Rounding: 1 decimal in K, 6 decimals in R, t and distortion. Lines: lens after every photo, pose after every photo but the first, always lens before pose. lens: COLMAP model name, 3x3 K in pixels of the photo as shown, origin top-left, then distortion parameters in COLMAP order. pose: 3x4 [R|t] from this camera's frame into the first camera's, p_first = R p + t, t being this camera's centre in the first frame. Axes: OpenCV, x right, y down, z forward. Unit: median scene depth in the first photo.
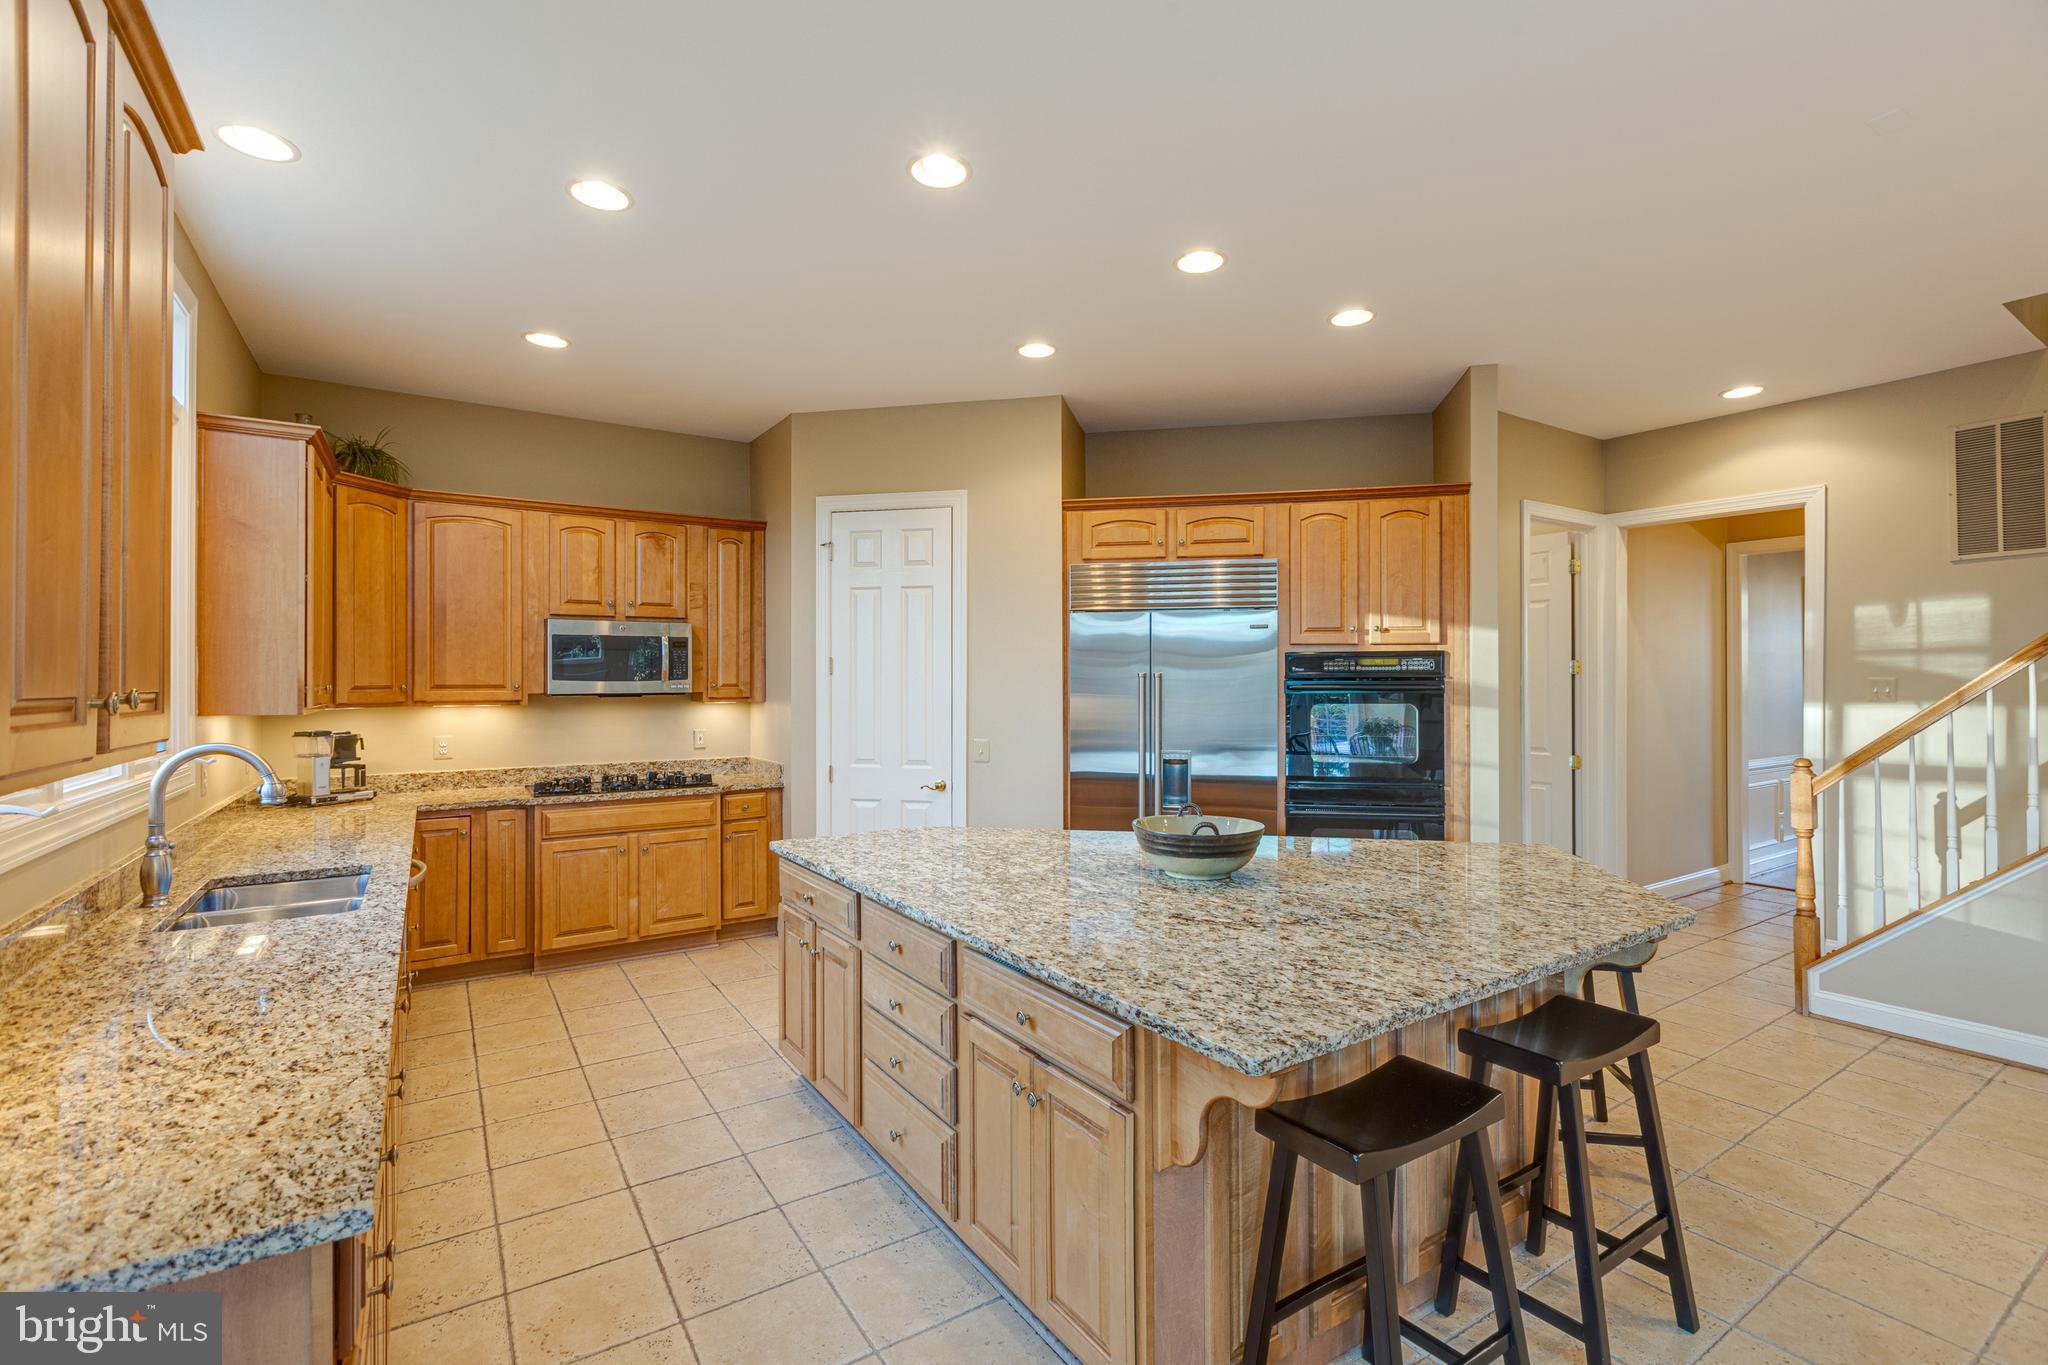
lens RADIAL K [[909.6, 0, 1022.7], [0, 909.6, 681.3], [0, 0, 1]] dist [0.005044, 0.000695]
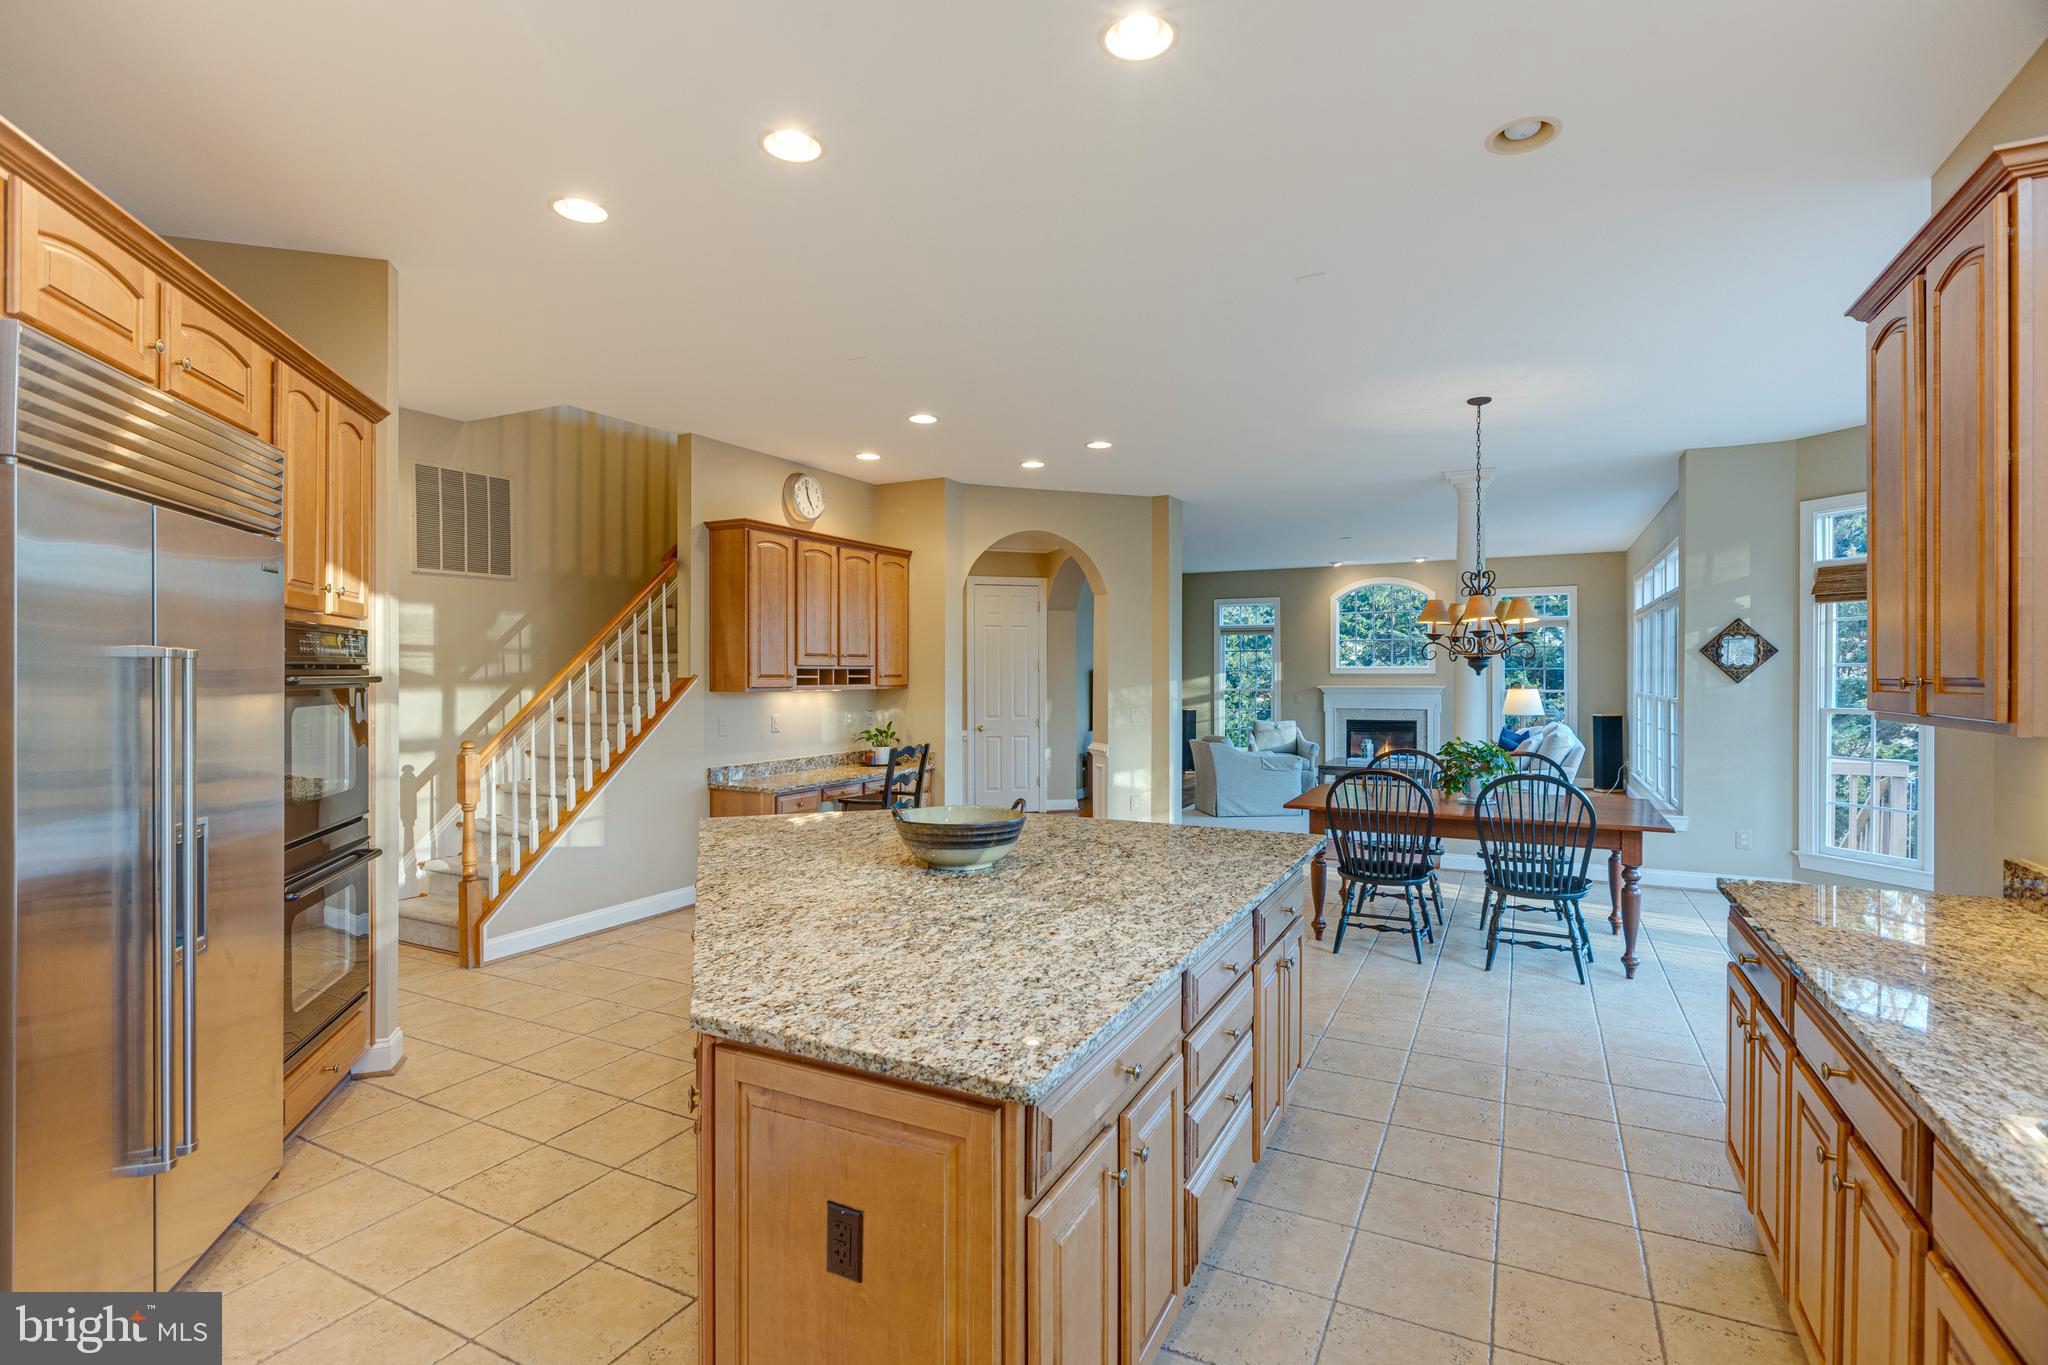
lens RADIAL K [[986.0, 0, 1021.1], [0, 986.0, 678.6], [0, 0, 1]] dist [-0.001169, -0.000073]
pose [[-0.496107, -0.004483, 0.868250, -0.505765], [-0.004323, 0.999987, 0.002693, 0.002595], [-0.868250, -0.002418, -0.496120, 0.962148]]
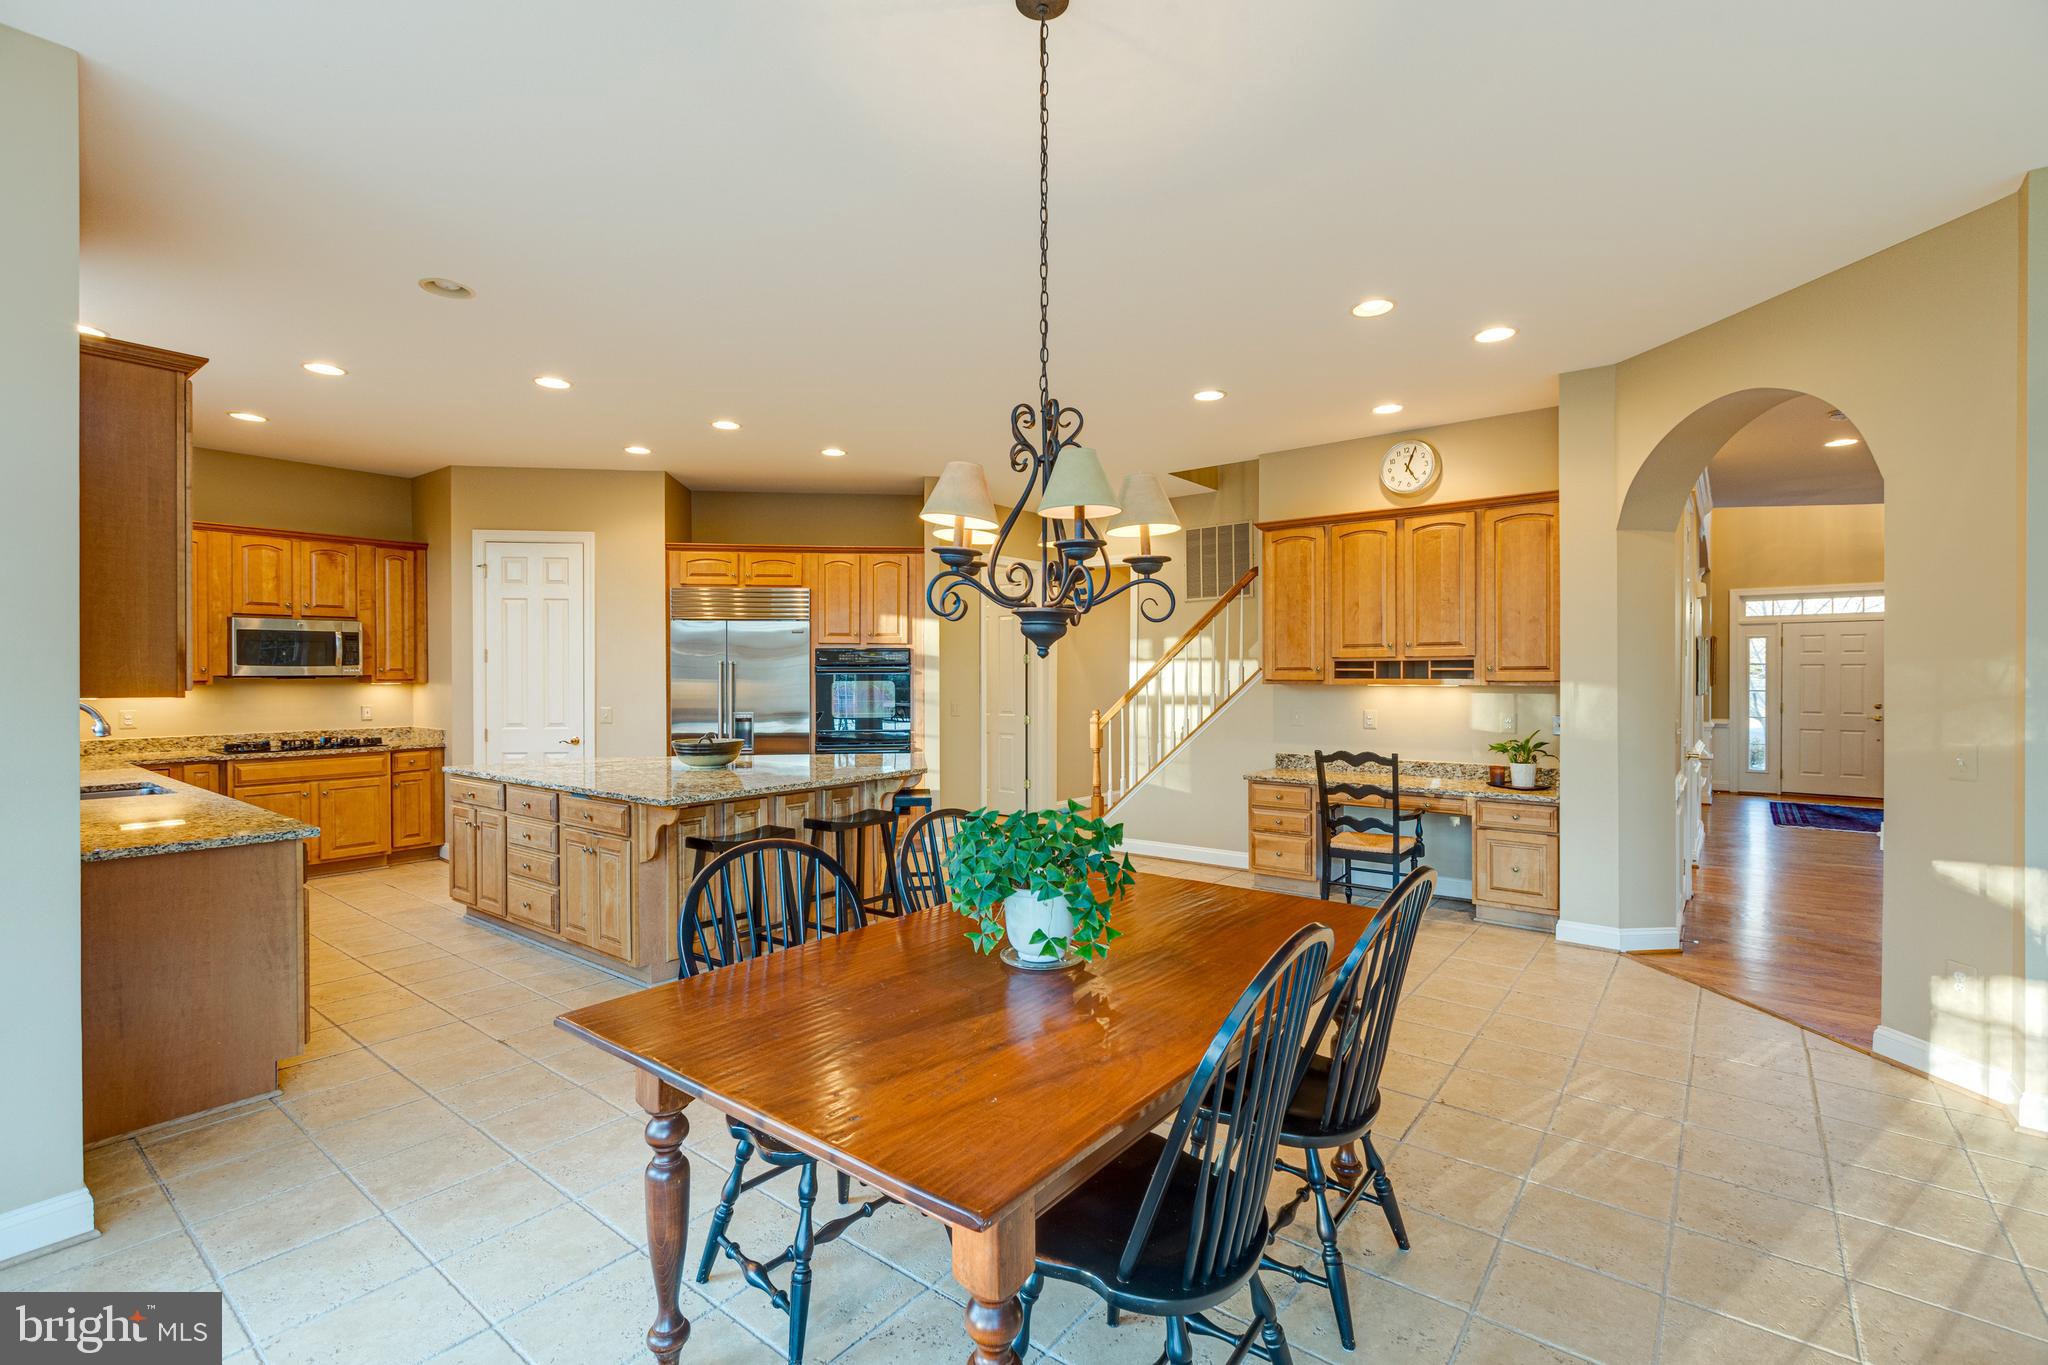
lens RADIAL K [[909.6, 0, 1030.5], [0, 909.6, 680.7], [0, 0, 1]] dist [0.005044, 0.000695]
pose [[0.945496, -0.003327, 0.325616, 0.117129], [0.000219, 0.999954, 0.009582, 0.008366], [-0.325633, -0.008989, 0.945454, -0.561274]]
